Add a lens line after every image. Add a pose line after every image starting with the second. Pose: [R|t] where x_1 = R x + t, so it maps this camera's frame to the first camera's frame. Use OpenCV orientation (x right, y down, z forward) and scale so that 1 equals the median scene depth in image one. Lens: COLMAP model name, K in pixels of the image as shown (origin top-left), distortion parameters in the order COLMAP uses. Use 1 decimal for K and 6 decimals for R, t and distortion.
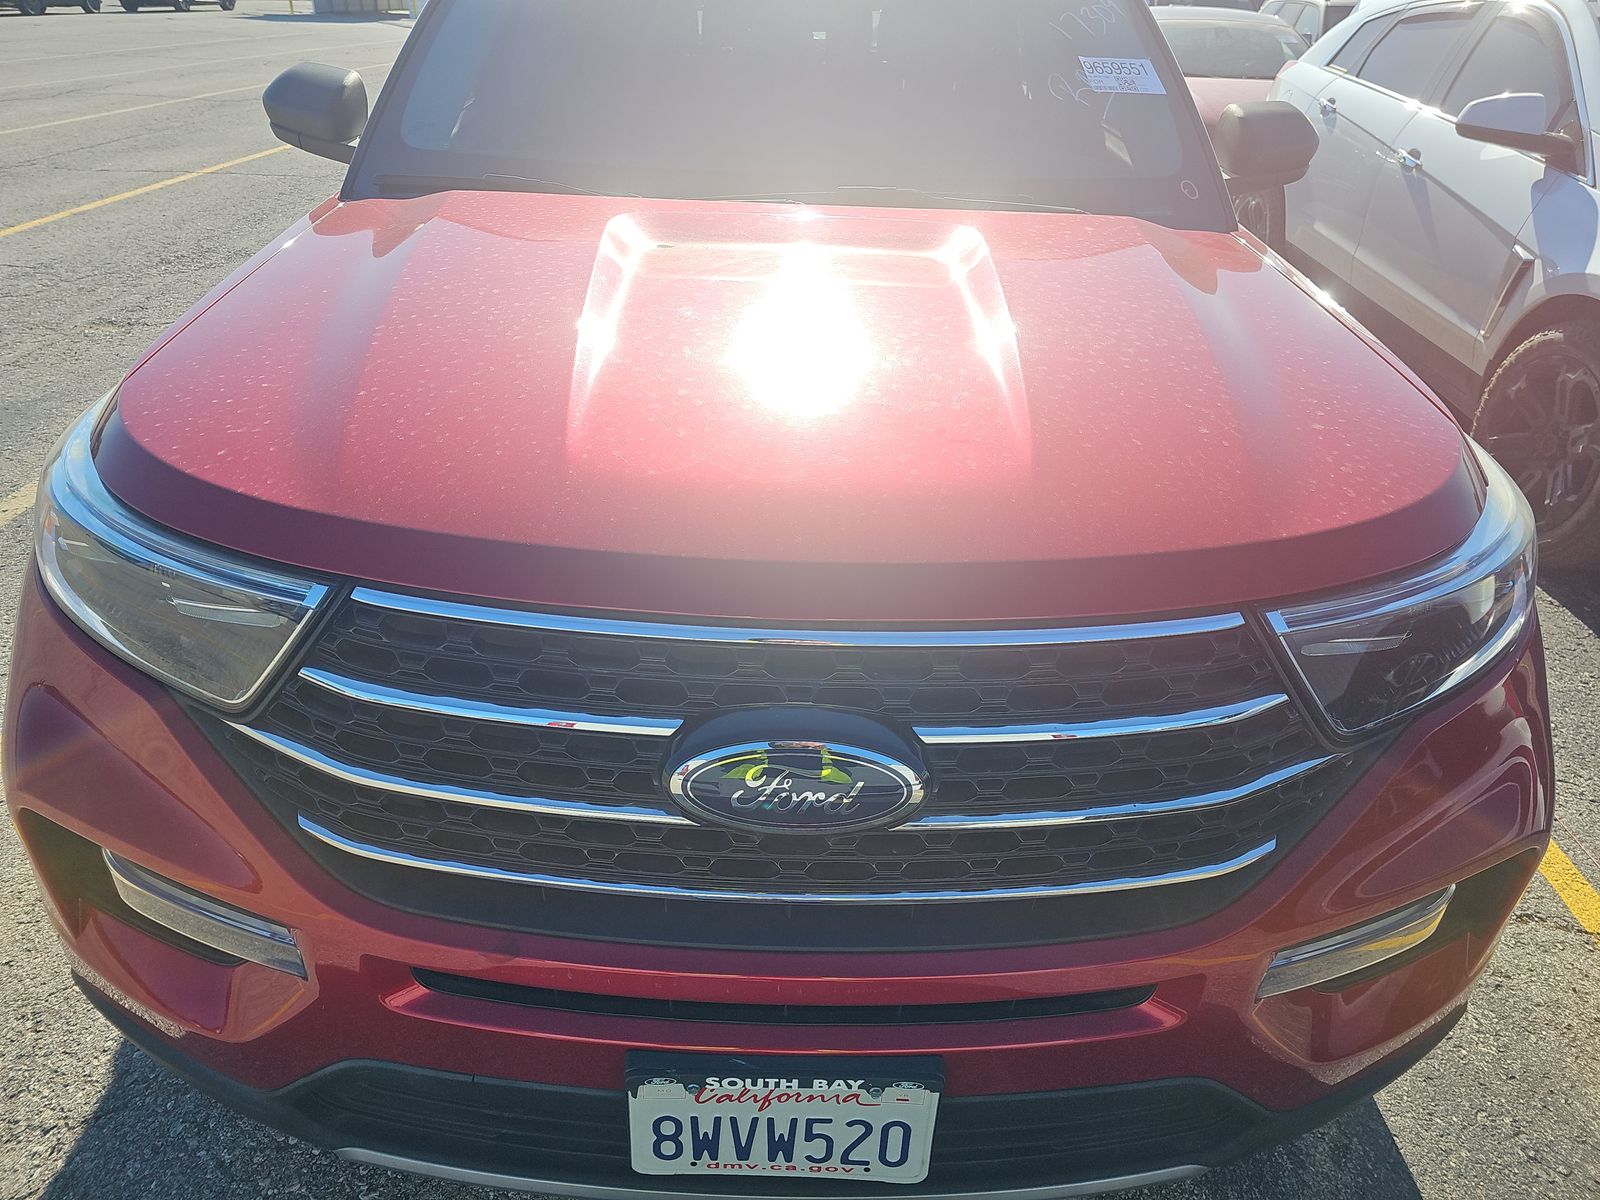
lens RADIAL K [[1033.1, 0, 793.6], [0, 1033.1, 599.0], [0, 0, 1]] dist [0.026043, -0.017158]
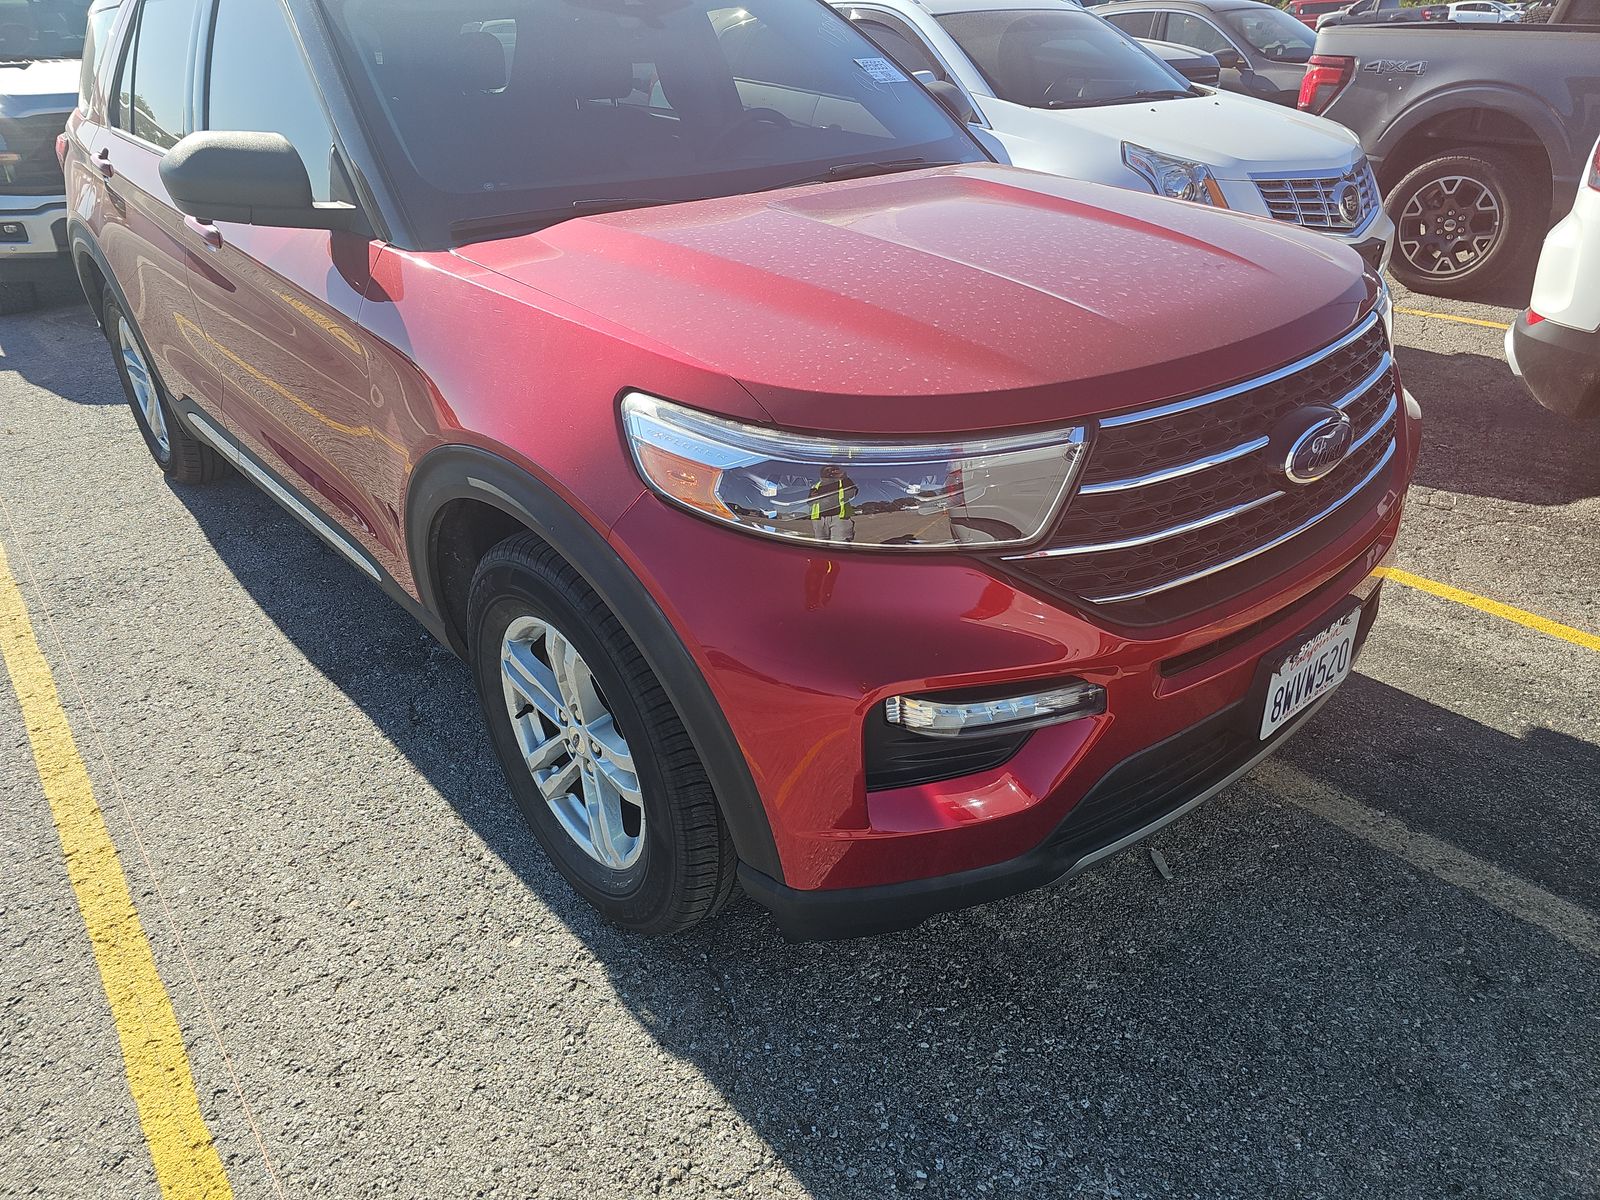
lens RADIAL K [[1033.1, 0, 794.3], [0, 1033.1, 601.9], [0, 0, 1]] dist [0.026043, -0.017158]
pose [[0.764166, -0.356286, 0.537689, -1.467507], [0.364630, 0.926239, 0.095534, -0.064387], [-0.532066, 0.123054, 0.837713, 0.020458]]
